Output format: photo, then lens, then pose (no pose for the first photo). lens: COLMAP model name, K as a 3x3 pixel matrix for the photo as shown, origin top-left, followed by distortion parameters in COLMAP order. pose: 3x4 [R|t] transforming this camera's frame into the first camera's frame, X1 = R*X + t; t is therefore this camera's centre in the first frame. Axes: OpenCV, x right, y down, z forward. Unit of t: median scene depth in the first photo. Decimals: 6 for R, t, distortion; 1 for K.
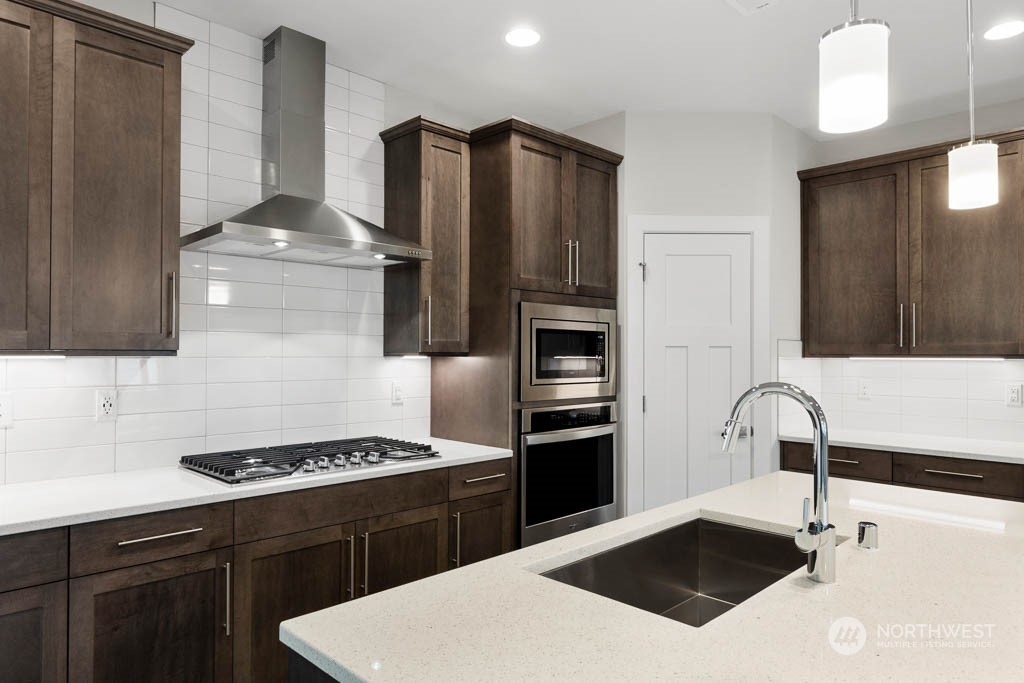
lens RADIAL K [[649.1, 0, 515.2], [0, 649.1, 346.6], [0, 0, 1]] dist [0.002937, -0.000848]
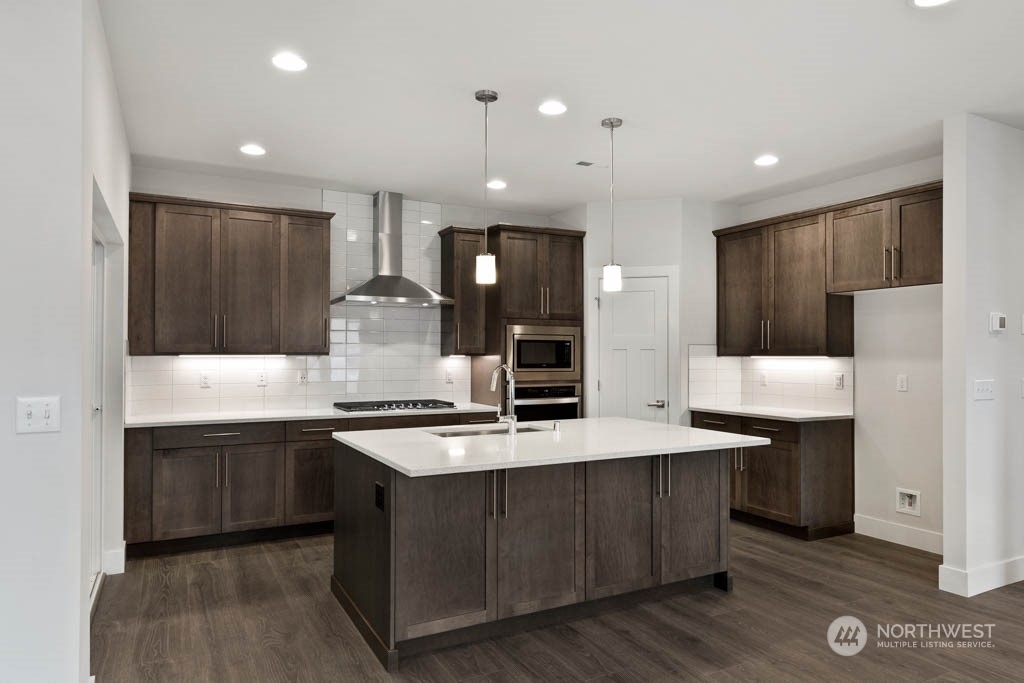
lens RADIAL K [[649.1, 0, 512.4], [0, 649.1, 346.3], [0, 0, 1]] dist [0.002937, -0.000848]
pose [[0.955908, -0.006057, -0.293604, 0.517765], [0.005177, 0.999979, -0.003773, -0.003402], [0.293621, 0.002087, 0.955920, -0.664828]]
